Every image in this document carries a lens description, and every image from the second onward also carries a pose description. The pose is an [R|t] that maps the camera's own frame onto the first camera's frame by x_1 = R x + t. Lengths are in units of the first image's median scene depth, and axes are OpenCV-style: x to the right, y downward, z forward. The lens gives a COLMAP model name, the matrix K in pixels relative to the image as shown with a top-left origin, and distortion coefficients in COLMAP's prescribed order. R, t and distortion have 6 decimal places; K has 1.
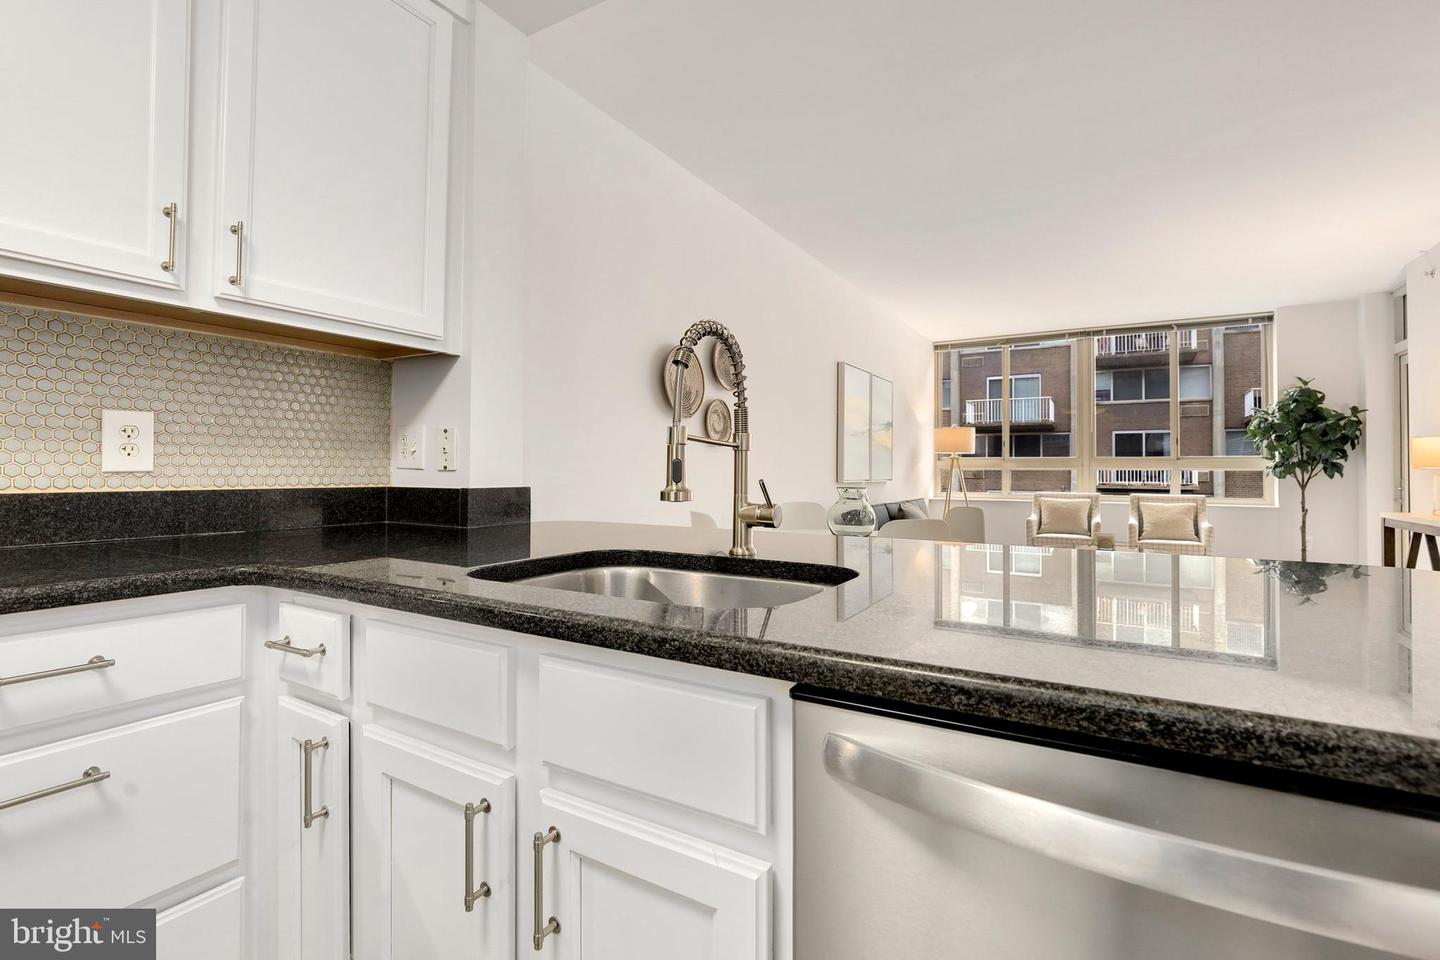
lens RADIAL K [[672.8, 0, 714.0], [0, 672.8, 458.1], [0, 0, 1]] dist [-0.011071, 0.000615]
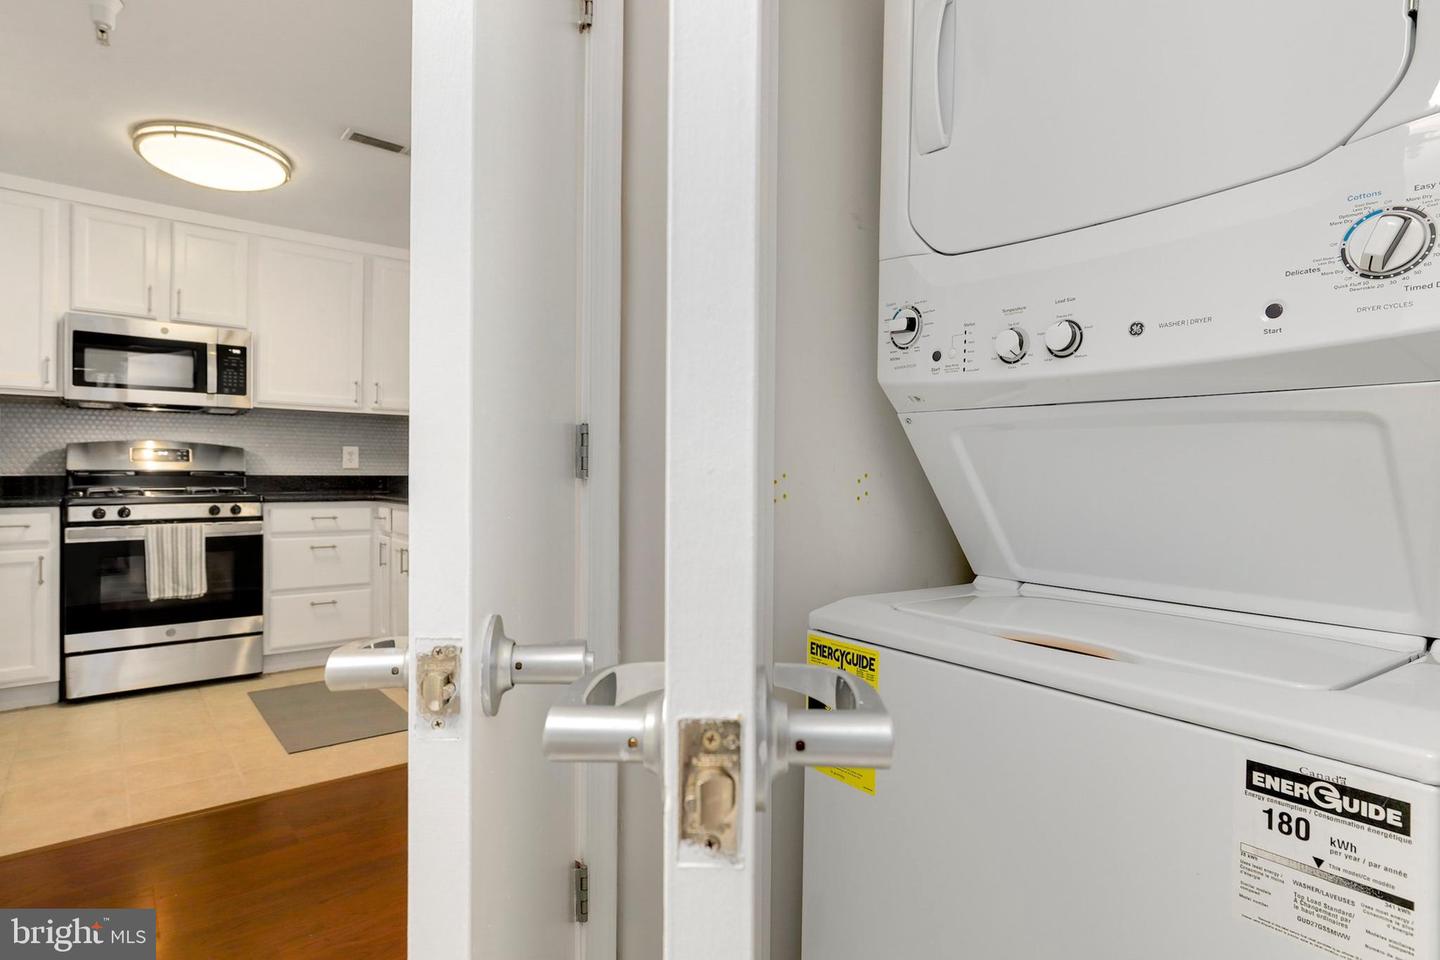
lens RADIAL K [[743.1, 0, 686.4], [0, 743.1, 477.8], [0, 0, 1]] dist [-0.000054, 0.000521]
pose [[0.934043, 0.007954, -0.357072, 0.406264], [0.000726, 0.999708, 0.024167, -0.003521], [0.357160, -0.022832, 0.933764, -0.369114]]
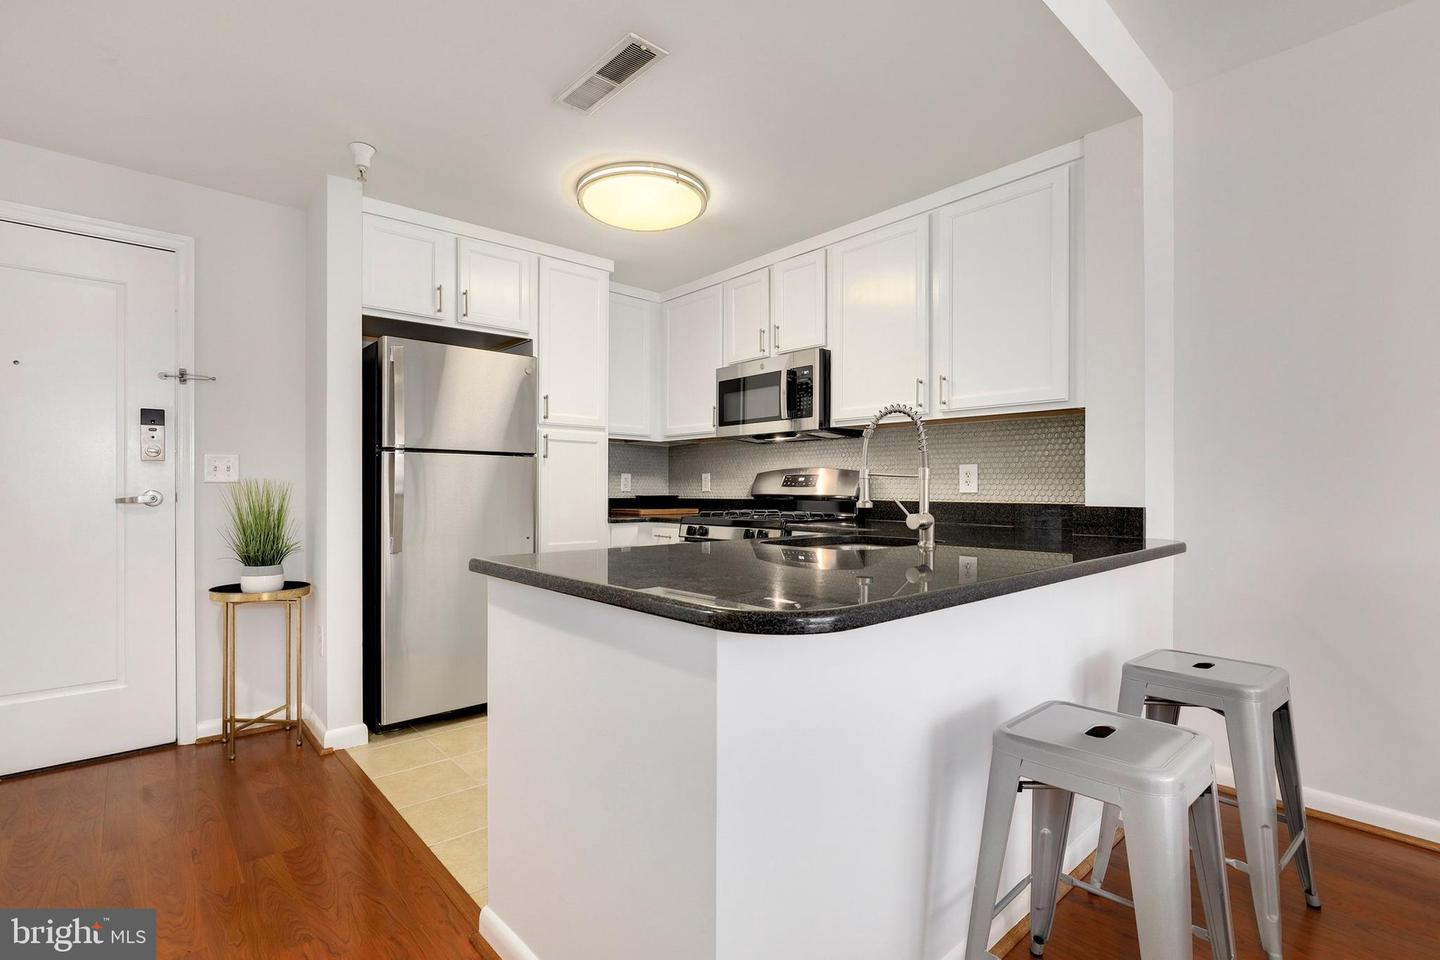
lens RADIAL K [[666.0, 0, 713.0], [0, 666.0, 489.9], [0, 0, 1]] dist [-0.013581, 0.000357]
pose [[-0.300630, -0.004427, -0.953730, 0.362235], [0.011388, 0.999901, -0.008232, 0.004962], [0.953673, -0.013336, -0.300550, 0.224341]]
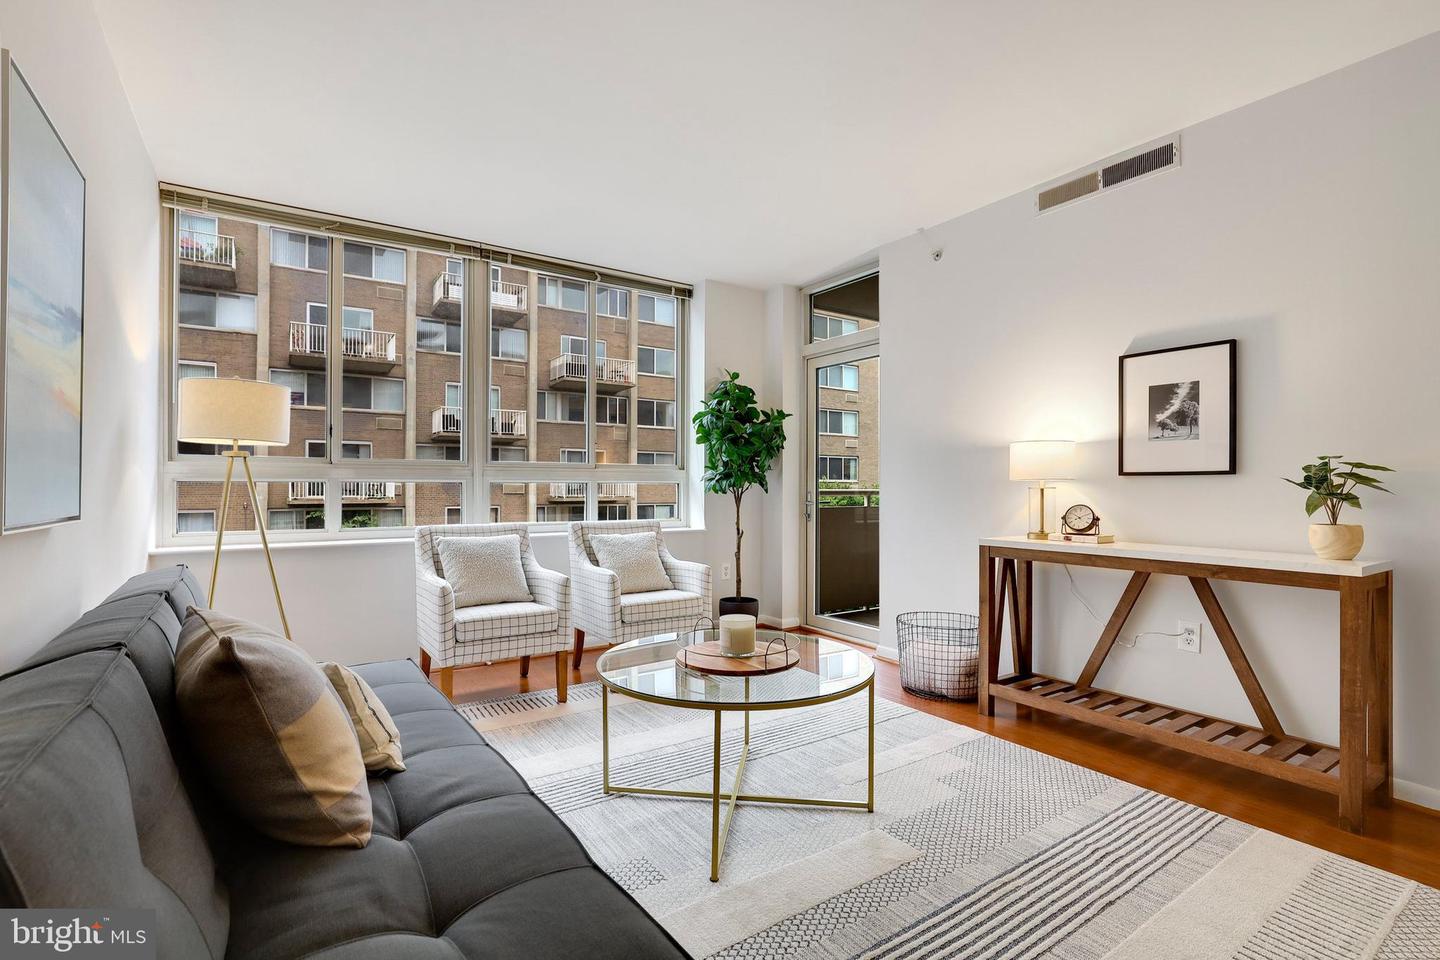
lens RADIAL K [[666.0, 0, 713.0], [0, 666.0, 489.9], [0, 0, 1]] dist [-0.013581, 0.000357]
pose [[0.426016, -0.010226, 0.904658, 0.139619], [-0.015374, 0.999710, 0.018540, 0.011894], [-0.904585, -0.021806, 0.425735, 0.707296]]
